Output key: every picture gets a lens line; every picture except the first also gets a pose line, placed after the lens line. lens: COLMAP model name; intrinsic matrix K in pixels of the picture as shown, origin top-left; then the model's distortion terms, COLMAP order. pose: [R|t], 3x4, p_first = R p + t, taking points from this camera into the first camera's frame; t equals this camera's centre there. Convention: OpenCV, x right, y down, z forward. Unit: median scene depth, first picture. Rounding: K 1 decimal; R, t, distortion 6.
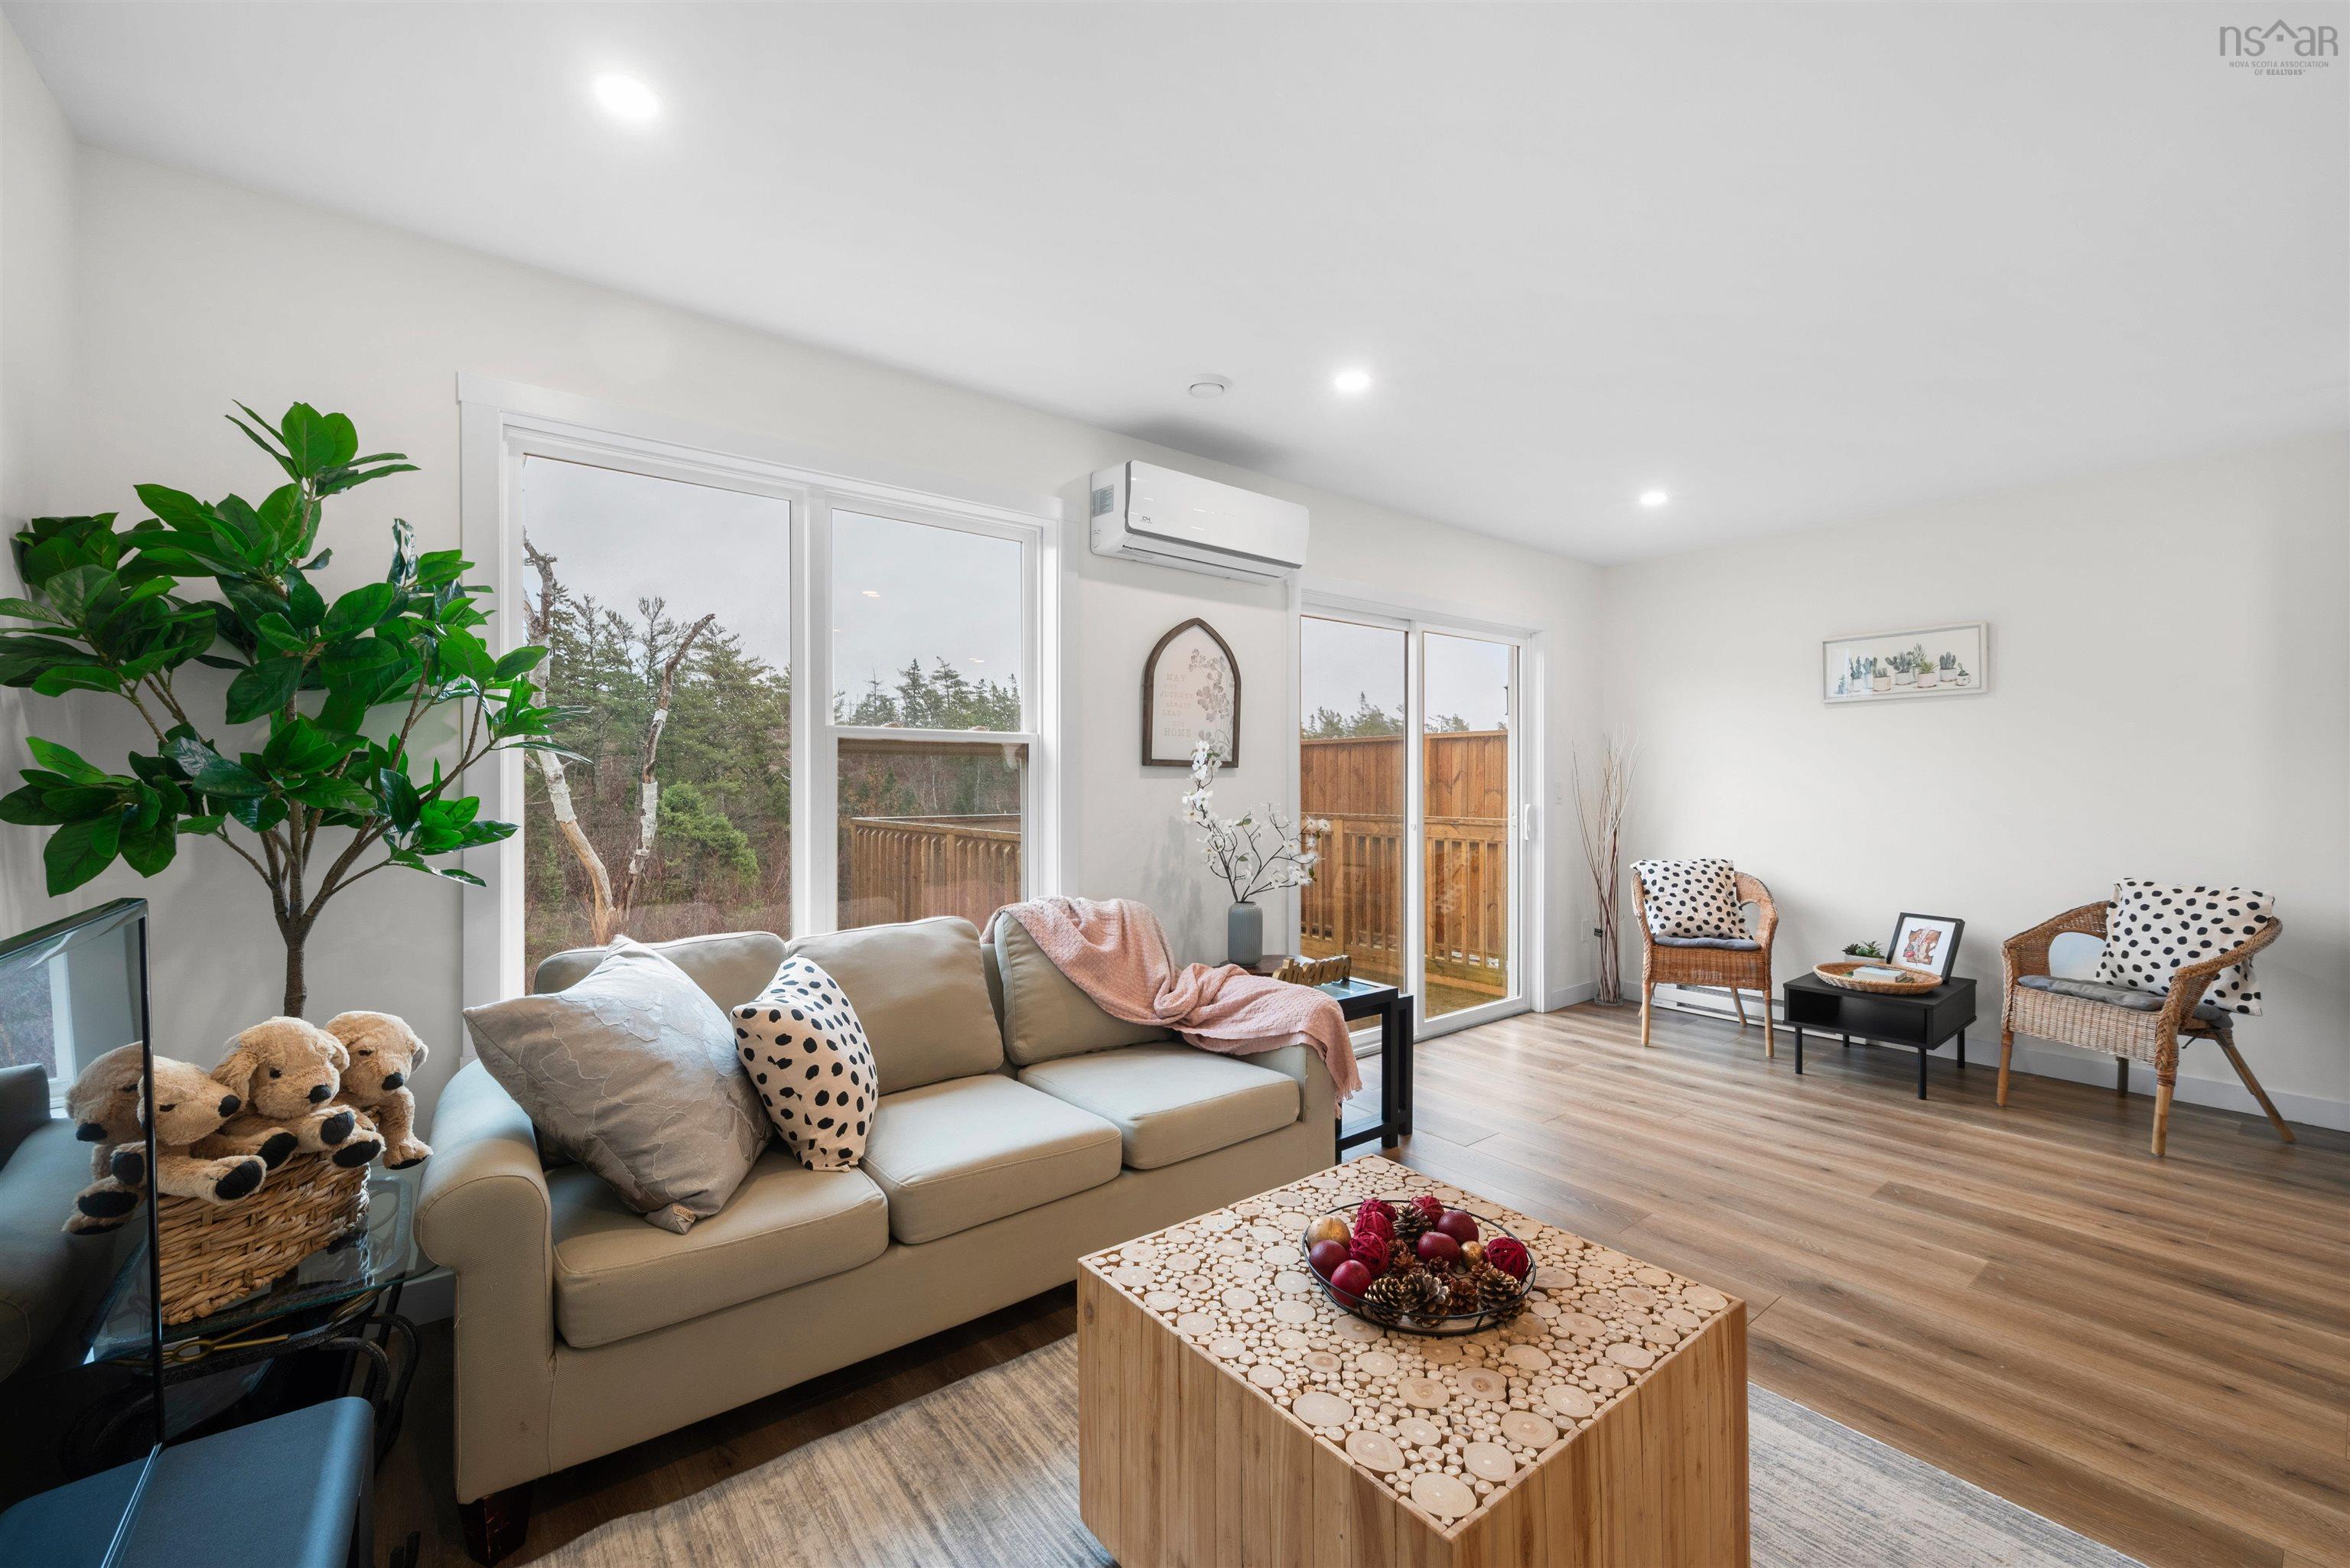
lens RADIAL K [[928.8, 0, 1181.3], [0, 928.8, 783.8], [0, 0, 1]] dist [-0.002748, 0.000924]
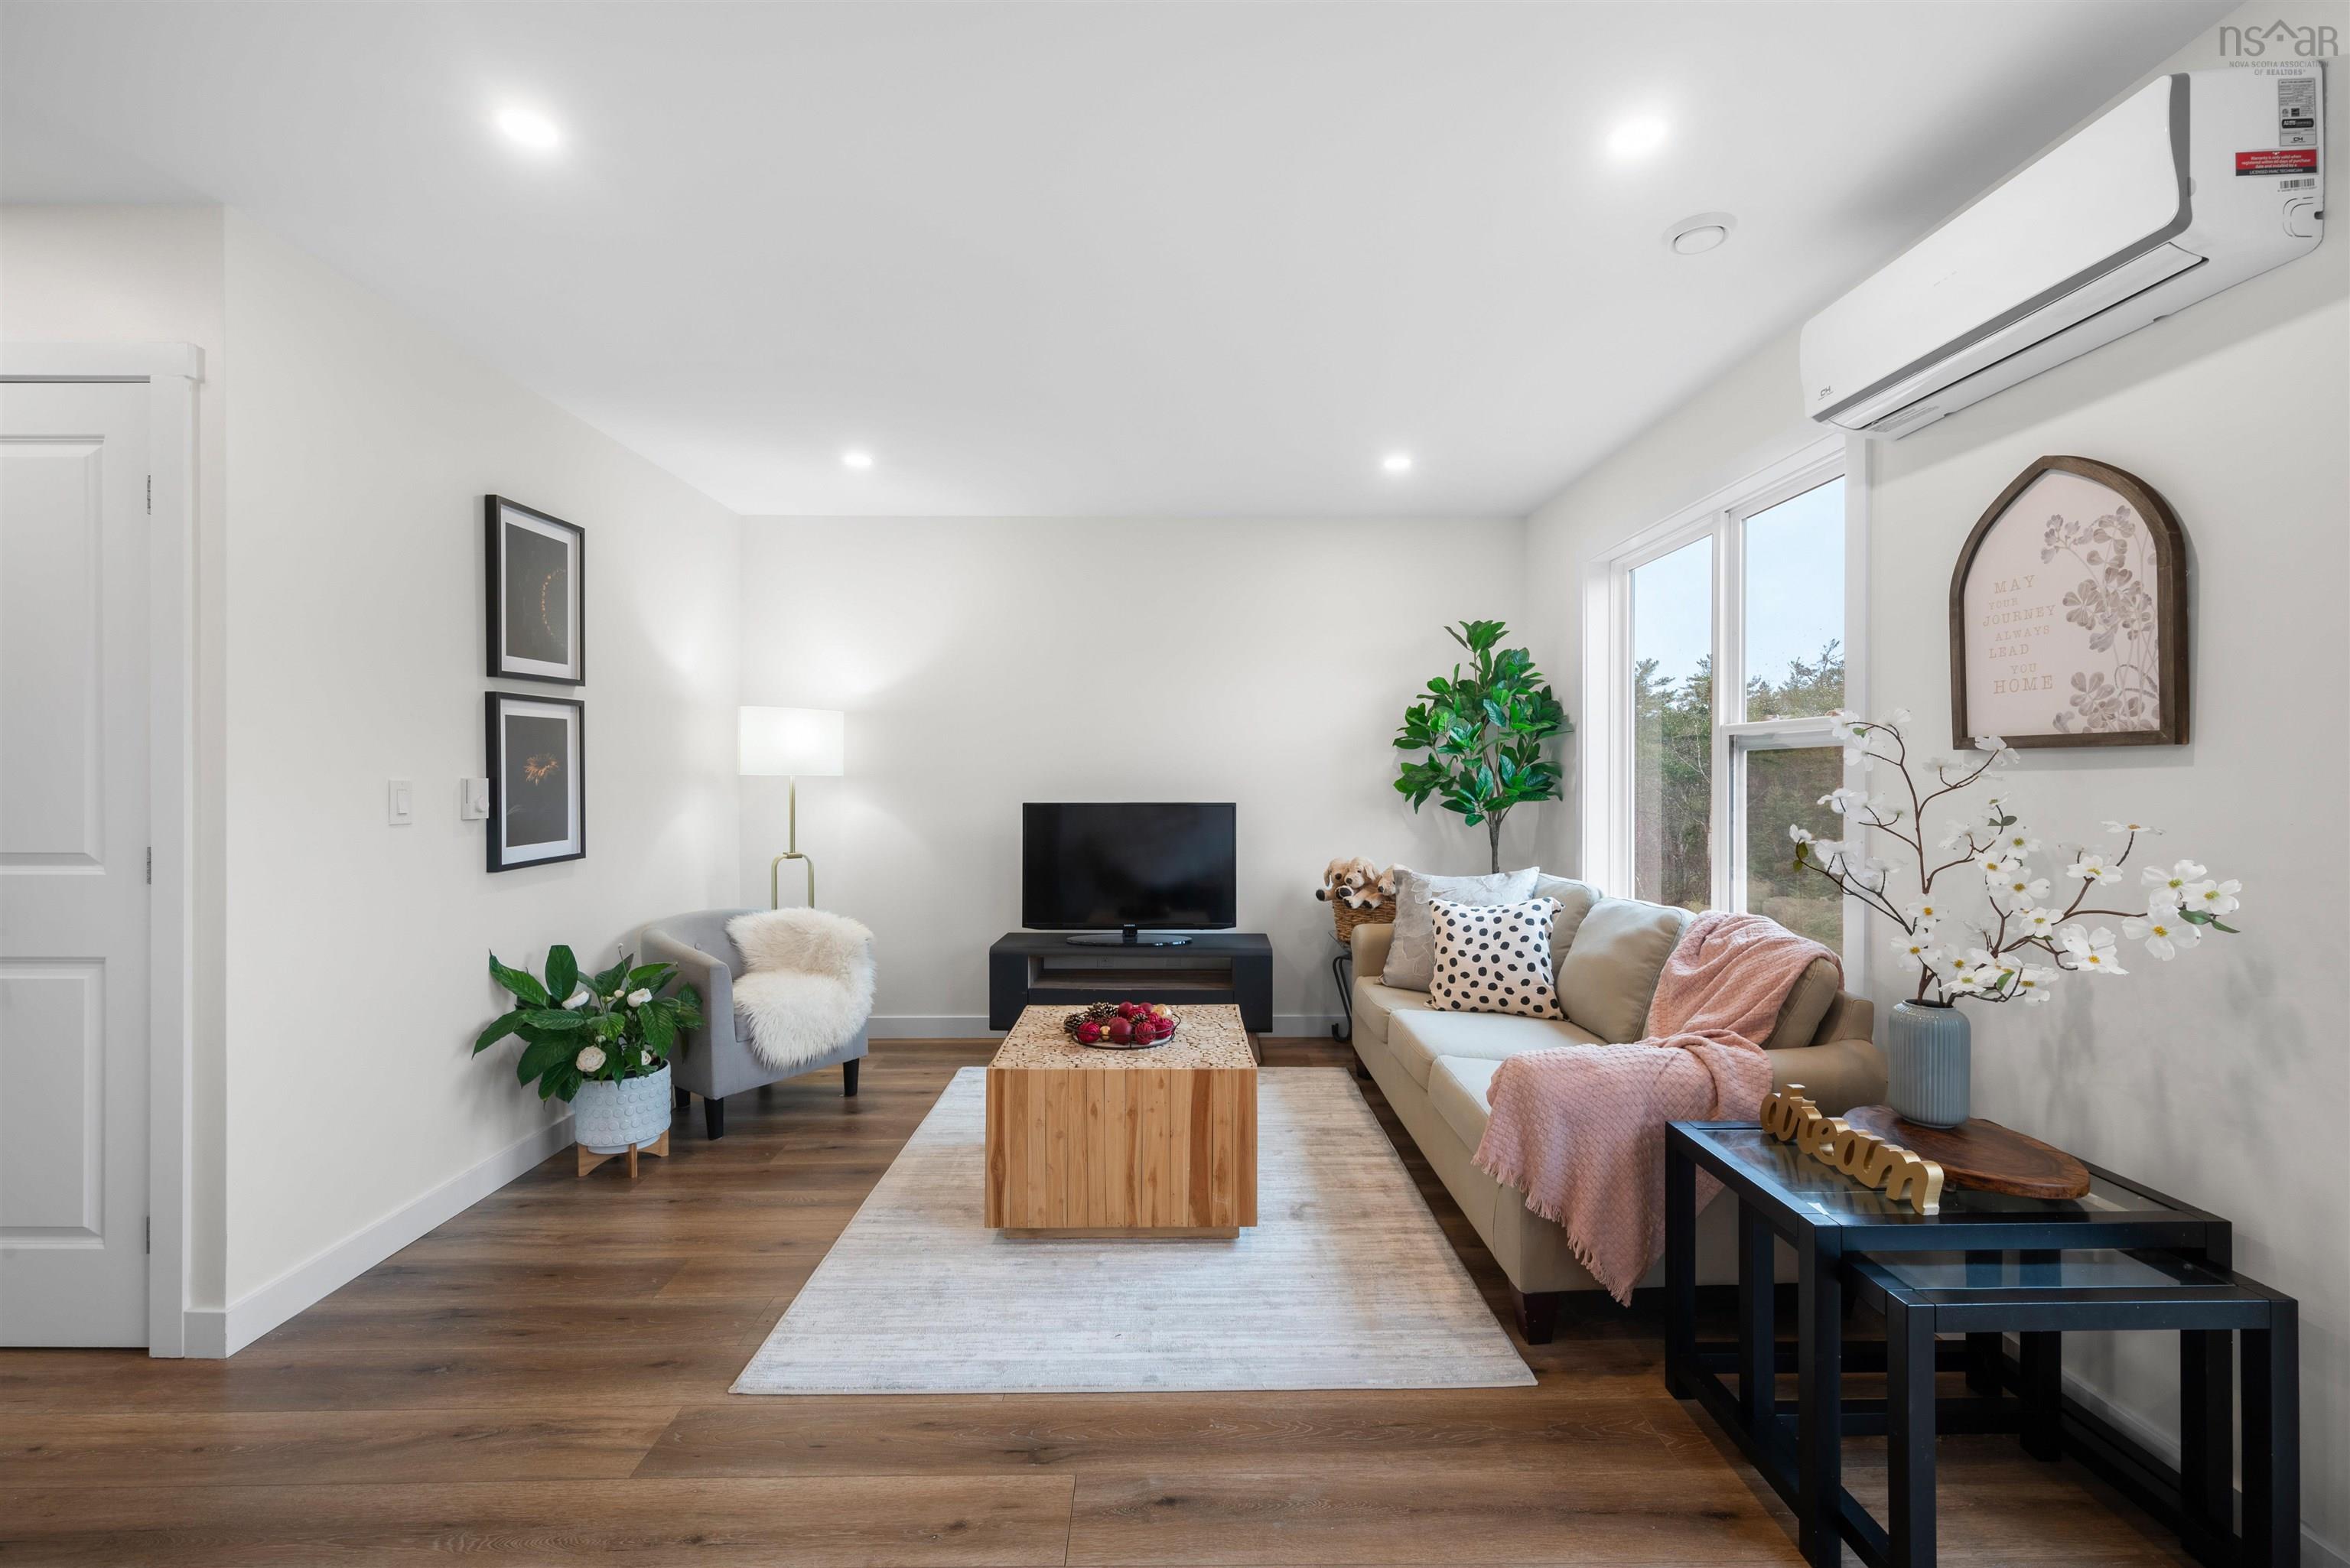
lens RADIAL K [[976.3, 0, 1178.2], [0, 976.3, 774.5], [0, 0, 1]] dist [-0.001376, -0.000182]
pose [[-0.602511, -0.001284, -0.798109, 0.648762], [-0.001767, 0.999998, -0.000276, -0.002054], [0.798108, 0.001244, -0.602513, 0.834584]]
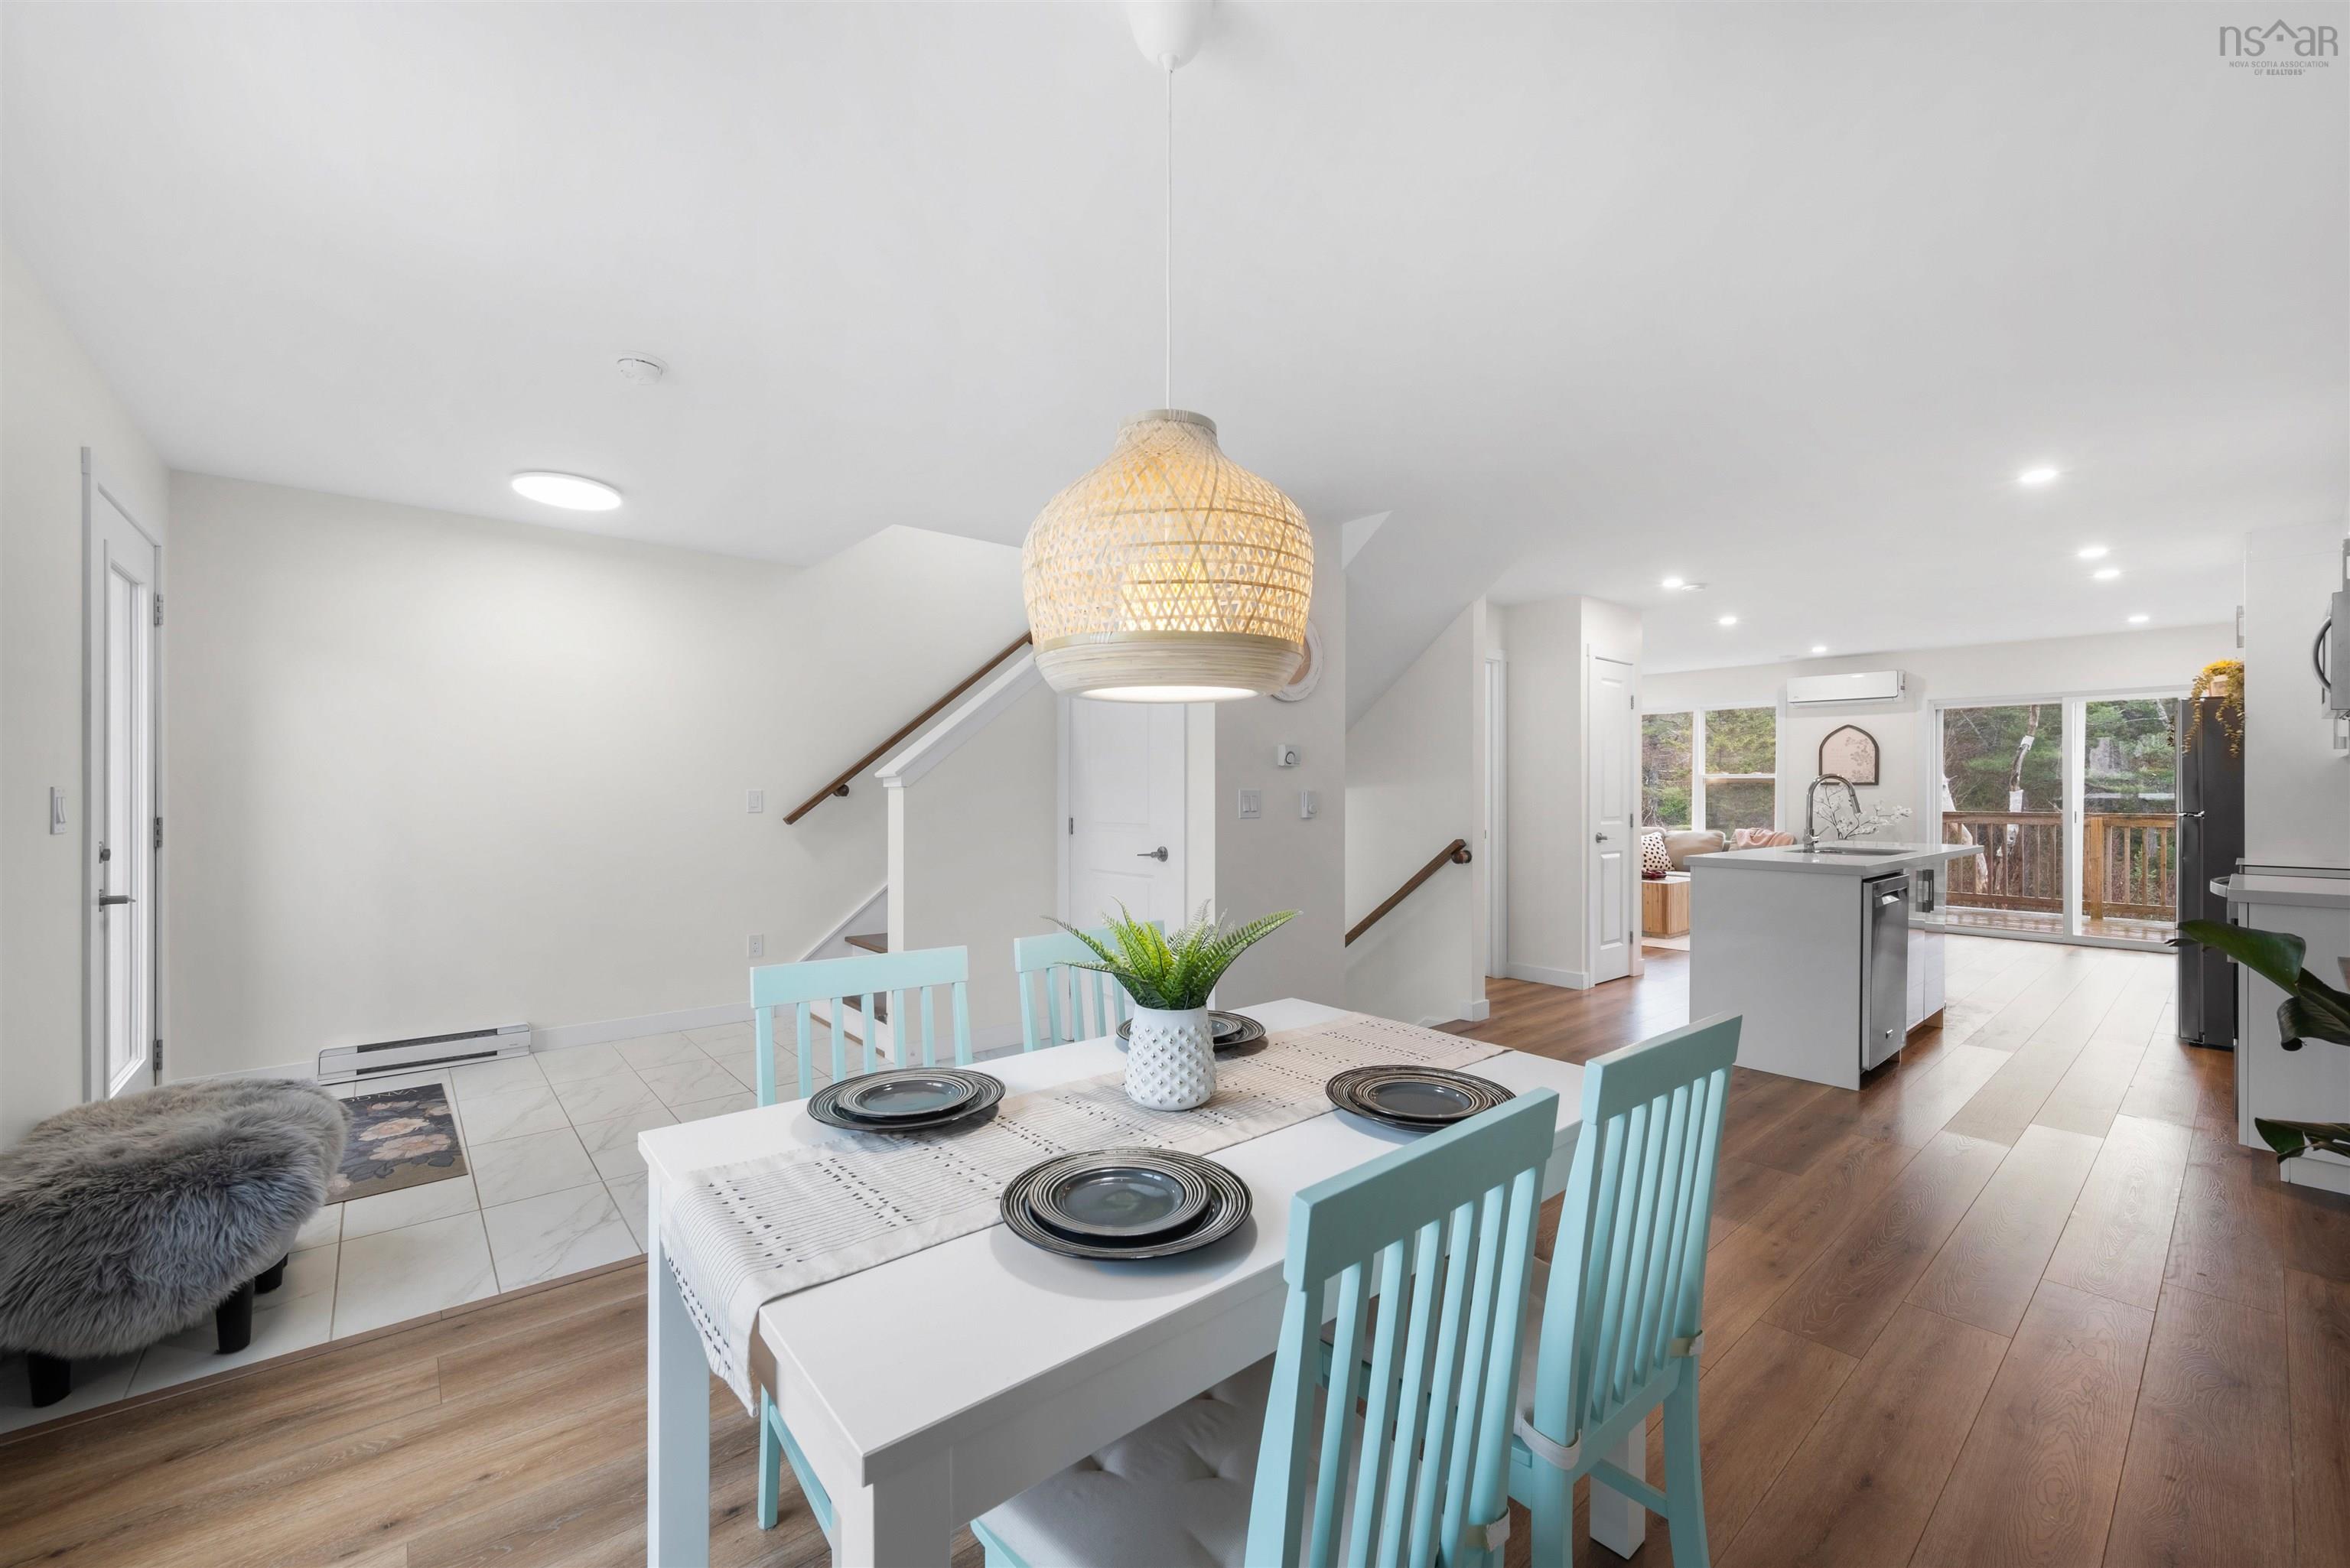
lens RADIAL K [[928.8, 0, 1172.6], [0, 928.8, 791.5], [0, 0, 1]] dist [-0.002748, 0.000924]
pose [[0.046831, 0.005302, -0.998889, 2.112934], [-0.004273, 0.999978, 0.005107, -0.004968], [0.998894, 0.004029, 0.046853, -0.796316]]
